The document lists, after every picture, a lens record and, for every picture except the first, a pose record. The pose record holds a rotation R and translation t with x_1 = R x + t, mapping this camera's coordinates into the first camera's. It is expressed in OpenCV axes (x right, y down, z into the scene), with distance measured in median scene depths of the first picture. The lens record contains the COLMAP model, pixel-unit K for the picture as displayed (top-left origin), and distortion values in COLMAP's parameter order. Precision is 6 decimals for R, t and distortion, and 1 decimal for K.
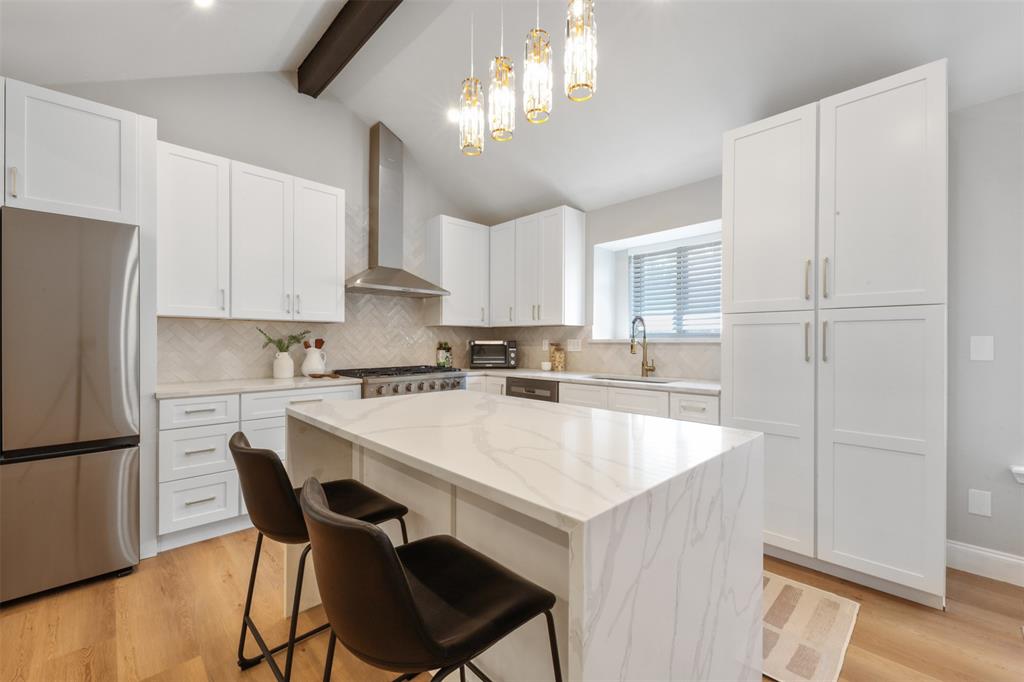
lens RADIAL K [[408.5, 0, 512.5], [0, 408.5, 343.9], [0, 0, 1]] dist [0.000041, 0.000063]
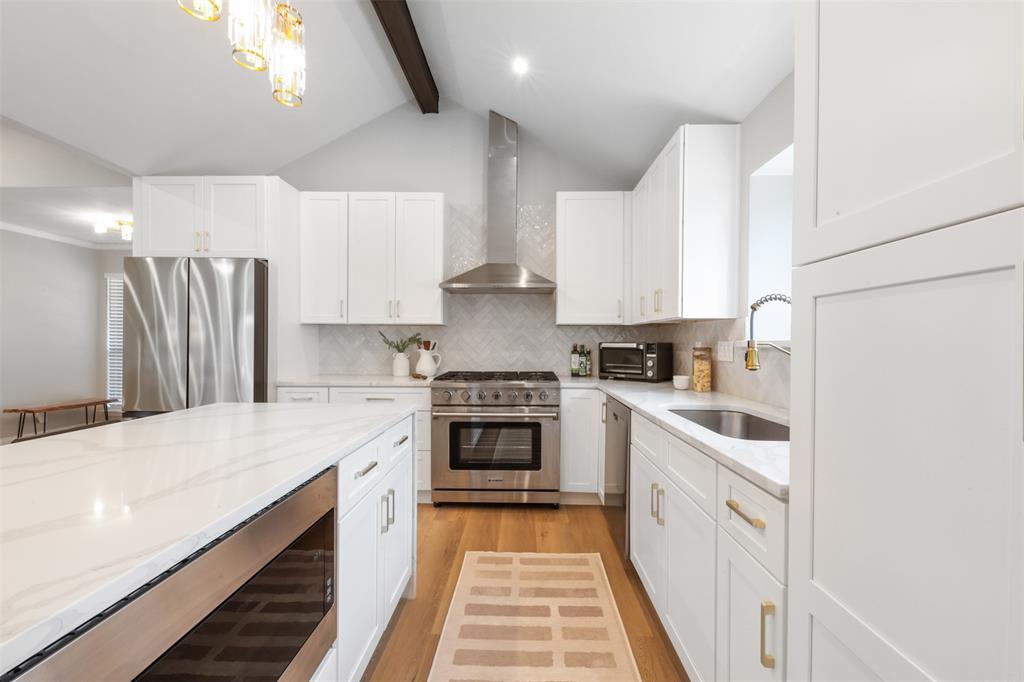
lens RADIAL K [[408.5, 0, 512.5], [0, 408.5, 343.9], [0, 0, 1]] dist [0.000041, 0.000063]
pose [[0.700952, 0.003585, -0.713200, 0.374710], [-0.006859, 0.999975, -0.001715, -0.003662], [0.713176, 0.006094, 0.700959, 0.370963]]
